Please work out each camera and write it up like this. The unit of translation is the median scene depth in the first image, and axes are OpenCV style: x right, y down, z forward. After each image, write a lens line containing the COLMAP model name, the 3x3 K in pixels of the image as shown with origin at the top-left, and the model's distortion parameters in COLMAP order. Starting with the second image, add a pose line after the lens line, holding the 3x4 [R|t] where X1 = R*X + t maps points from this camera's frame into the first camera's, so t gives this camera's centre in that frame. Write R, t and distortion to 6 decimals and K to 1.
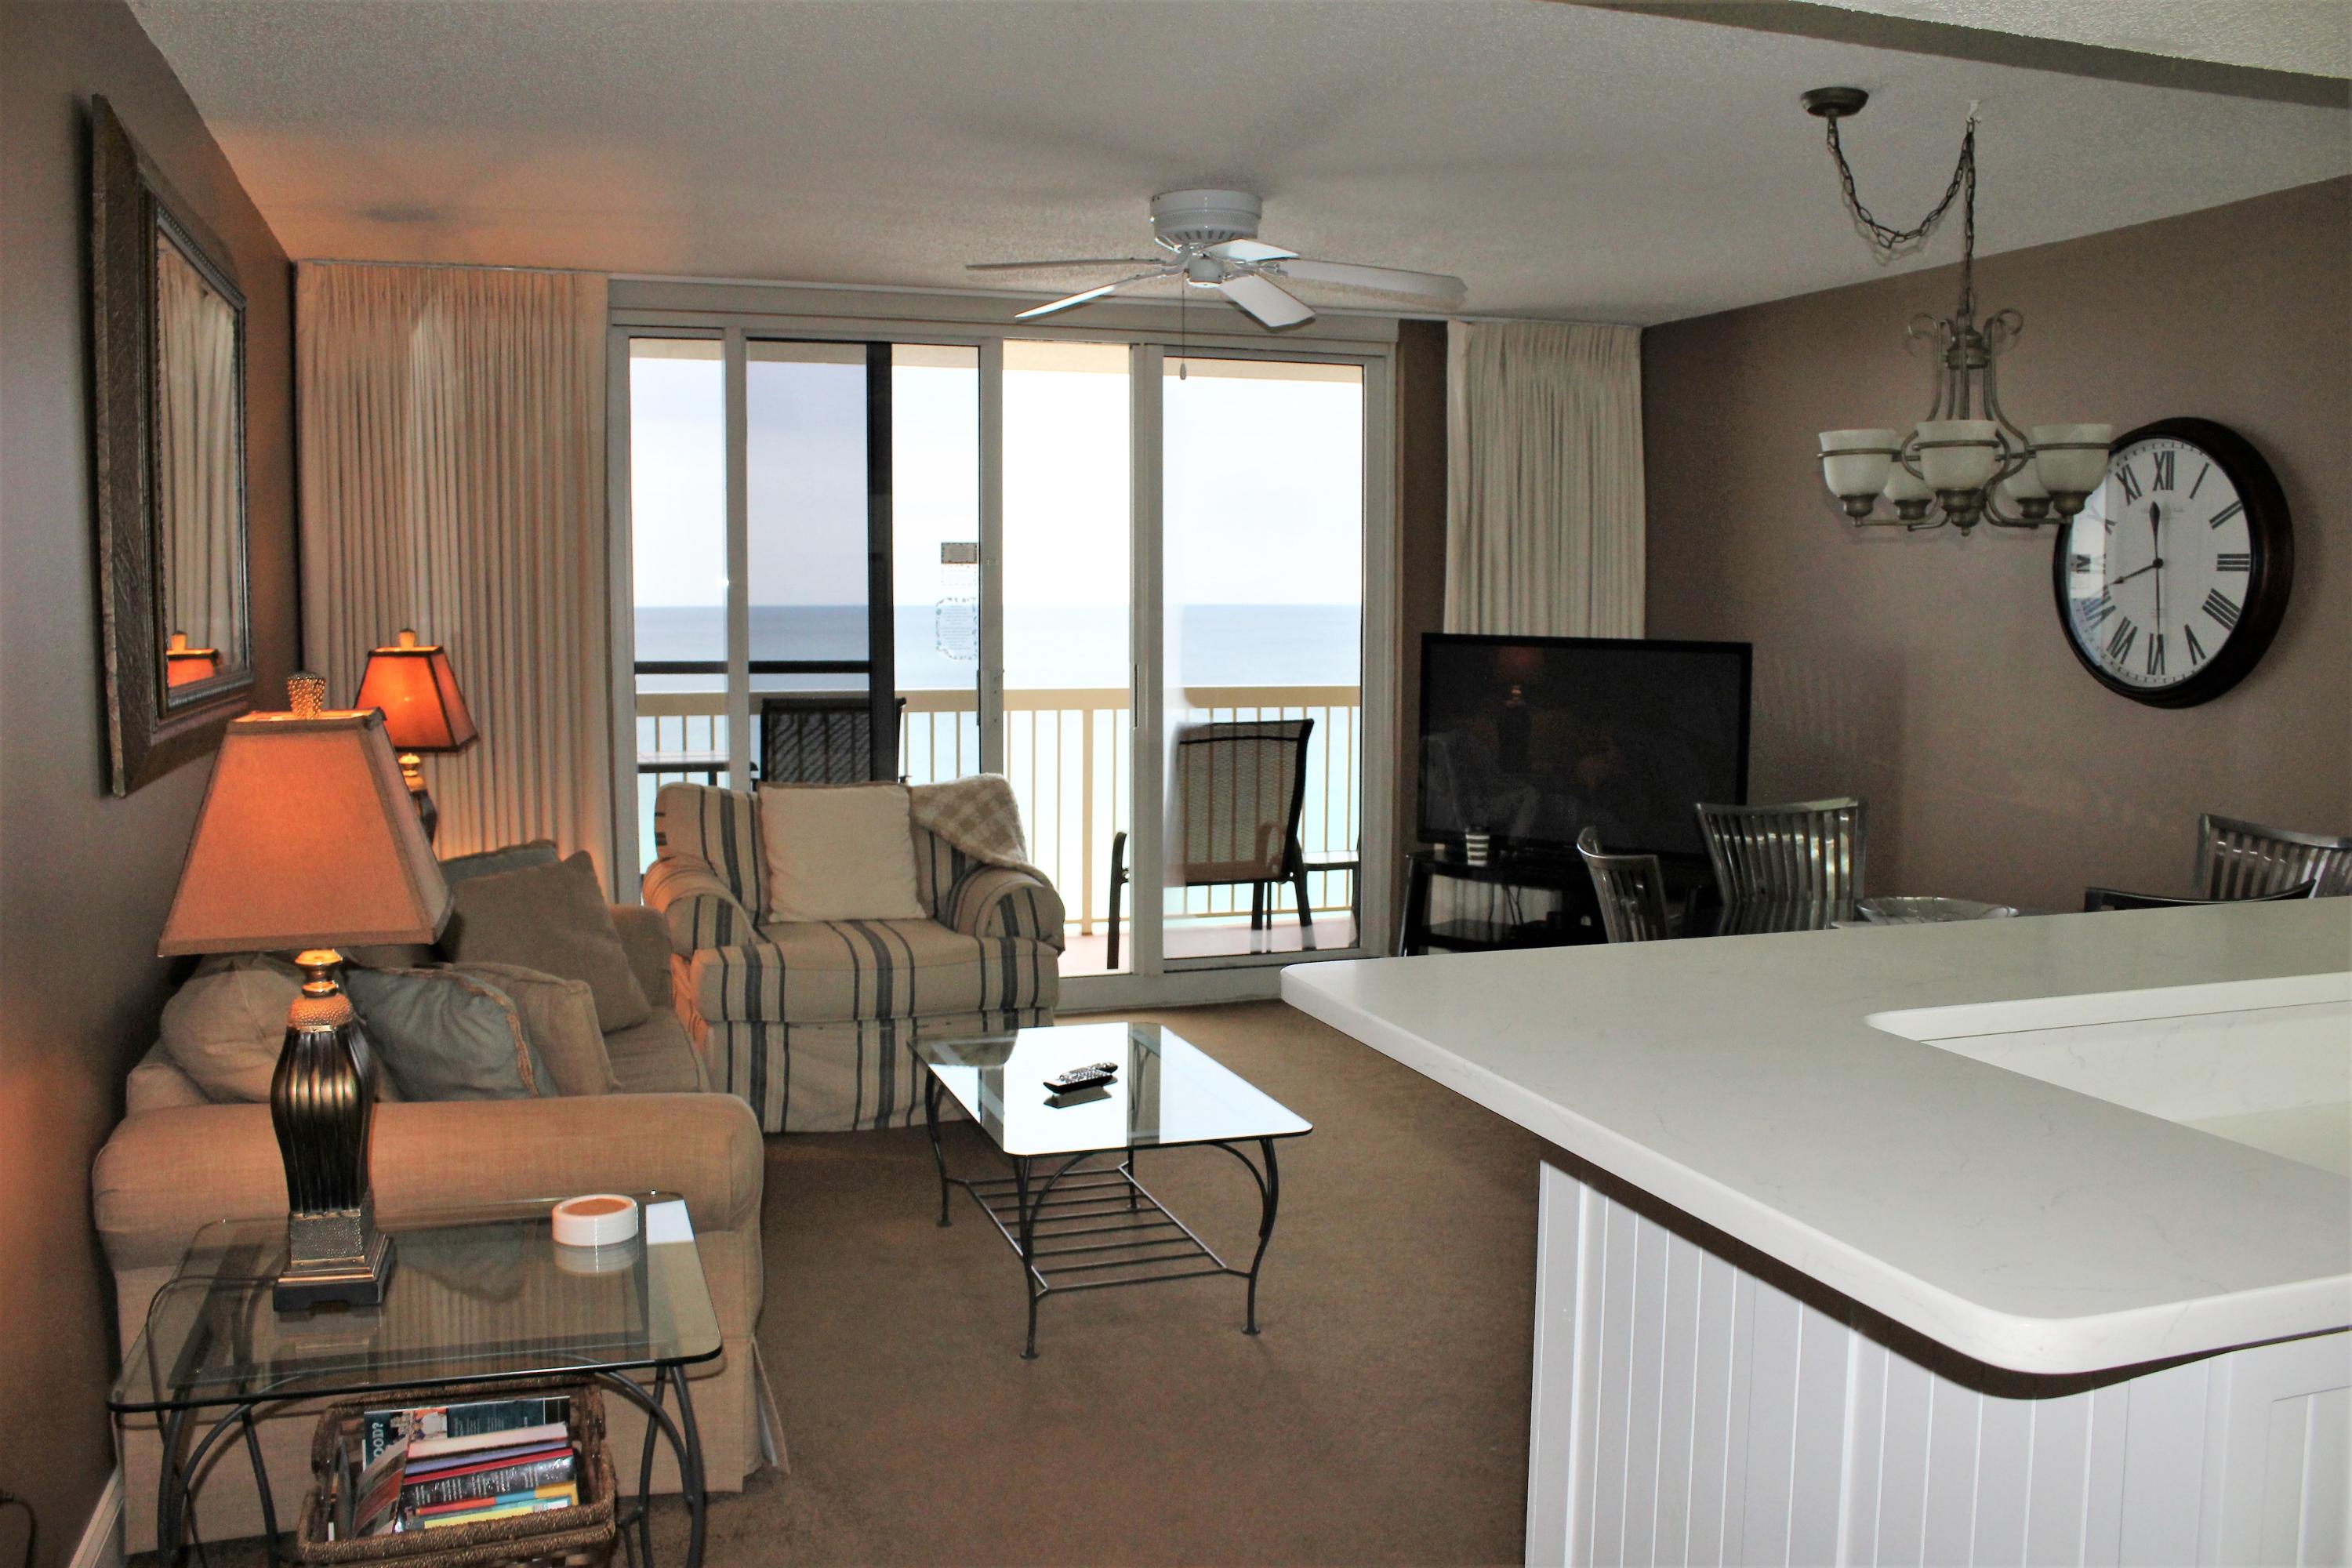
lens RADIAL K [[1849.6, 0, 1173.3], [0, 1849.6, 771.4], [0, 0, 1]] dist [-0.092803, 0.001766]
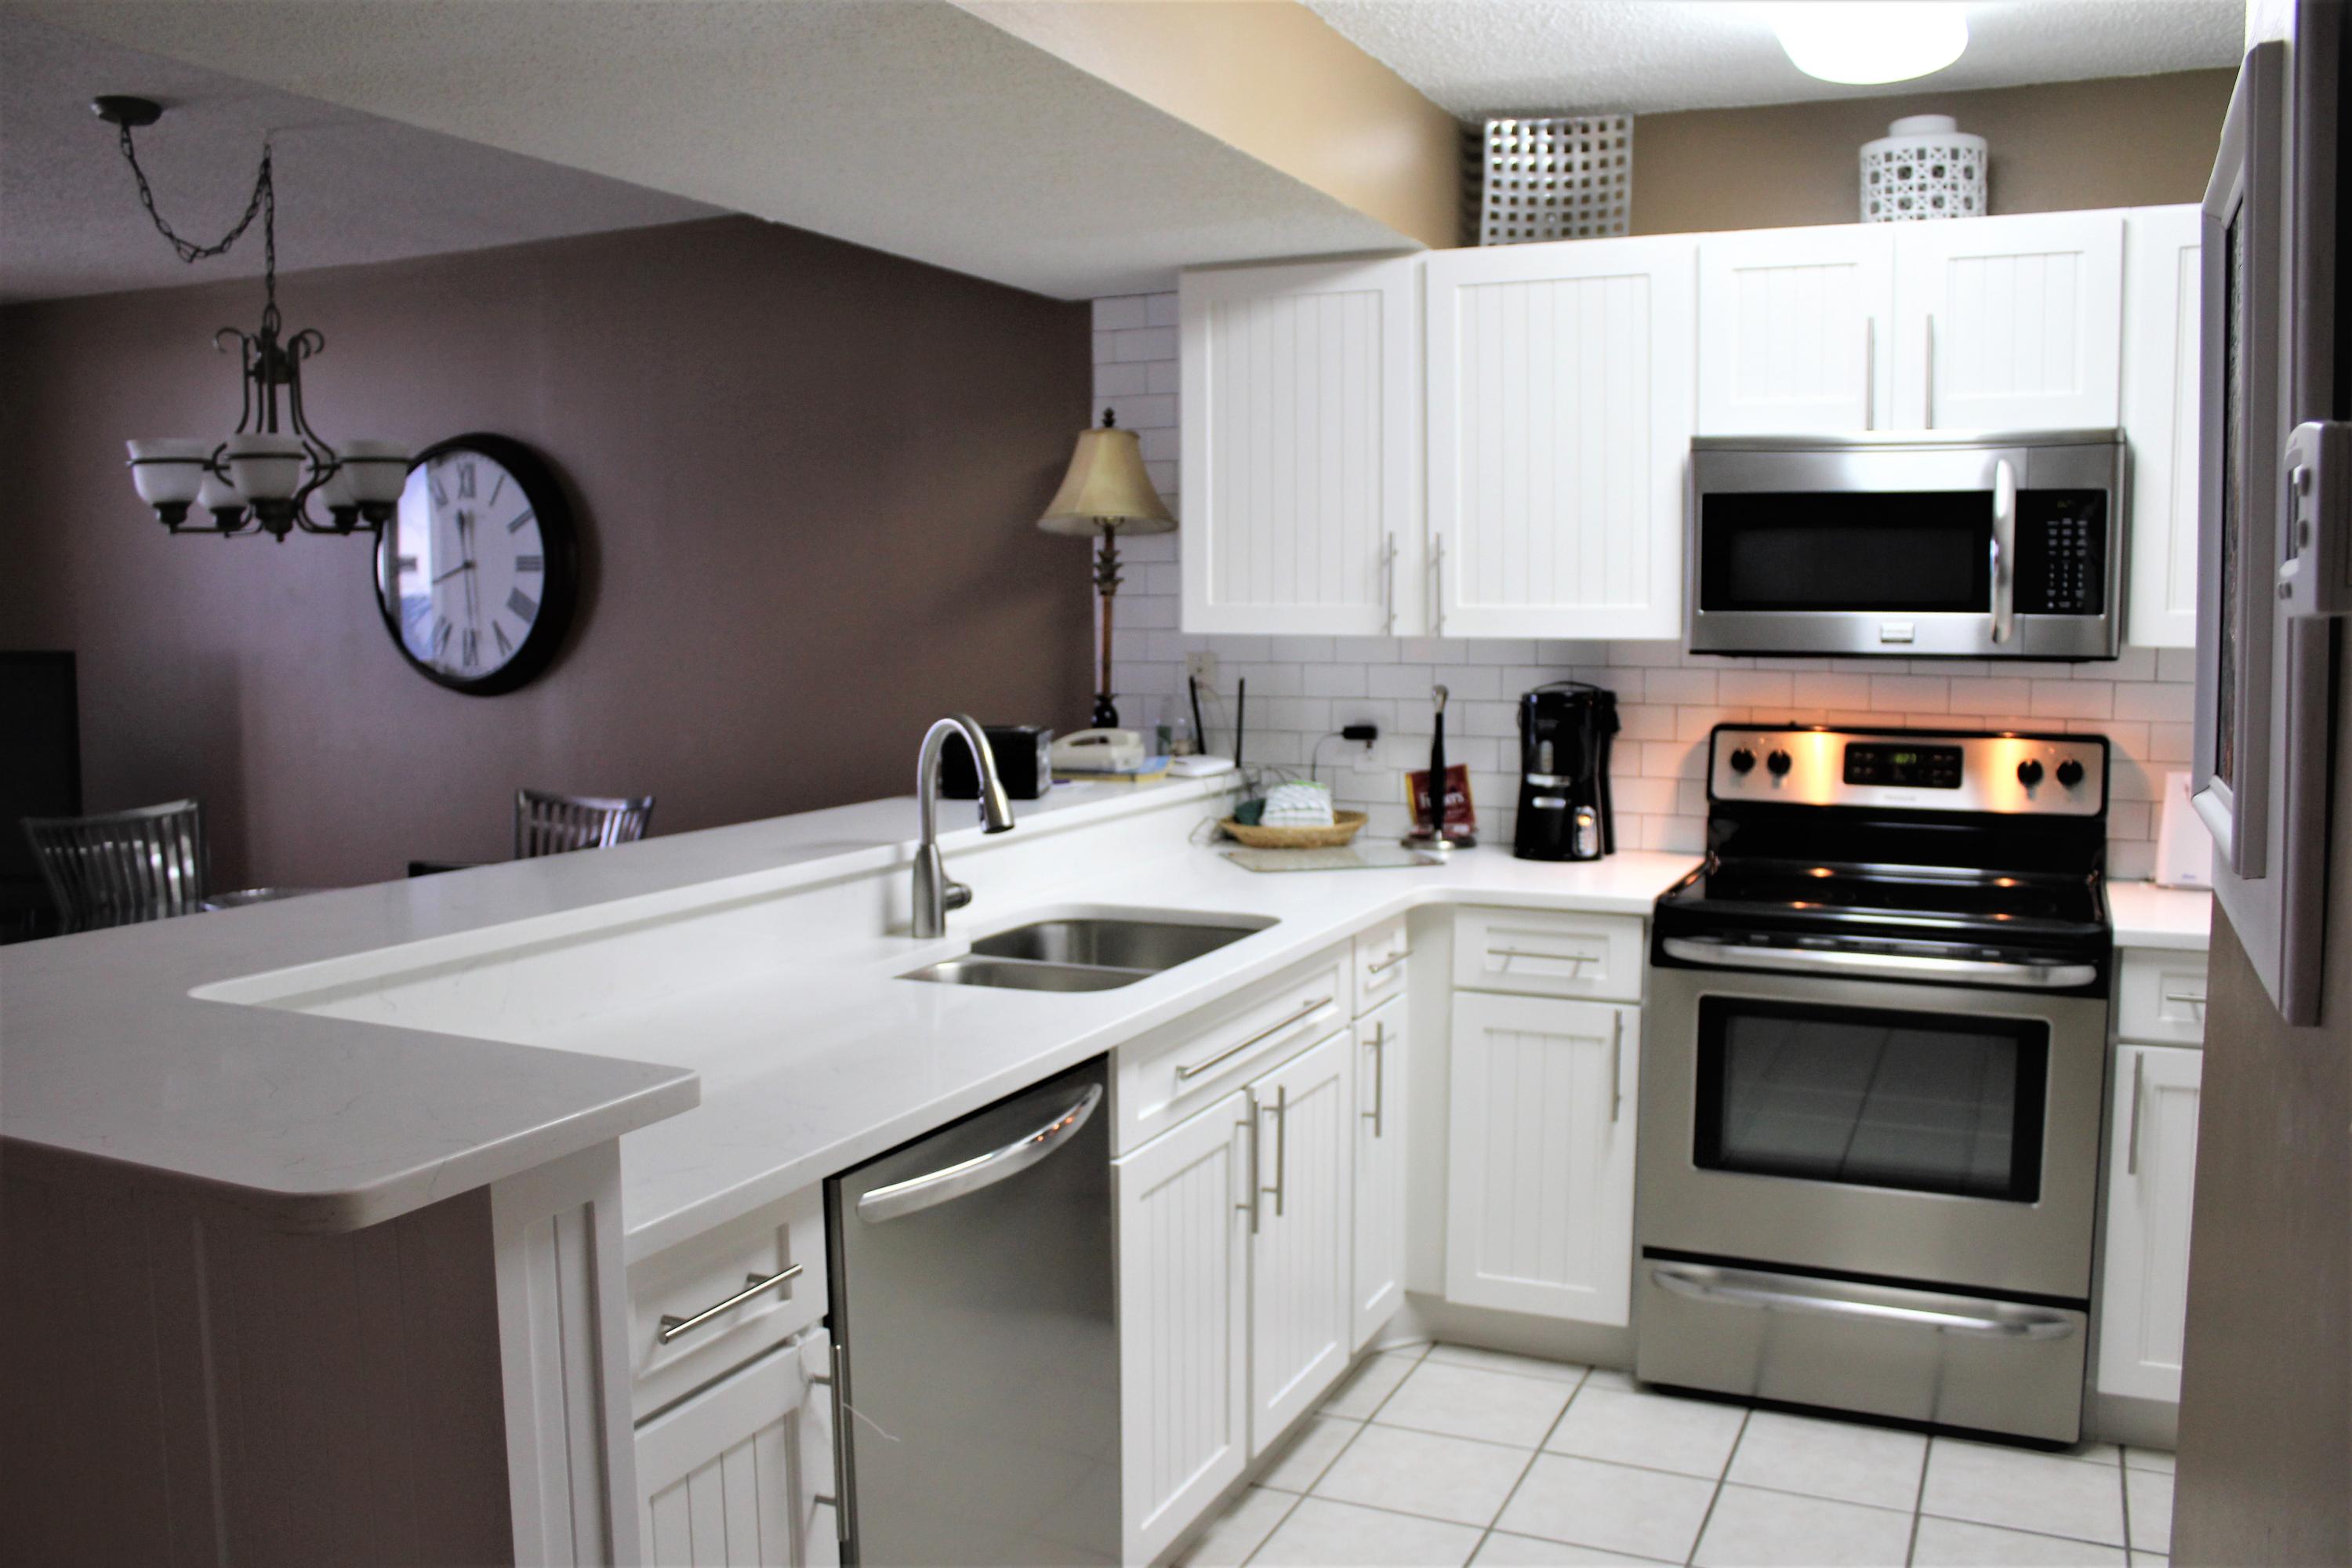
lens RADIAL K [[2041.7, 0, 1176.0], [0, 2041.7, 784.0], [0, 0, 1]] dist [-0.129003, 0.133063]
pose [[0.689277, -0.067741, 0.721324, -0.050359], [0.068543, 0.997251, 0.028156, 0.013200], [-0.721248, 0.030034, 0.692025, -0.168683]]
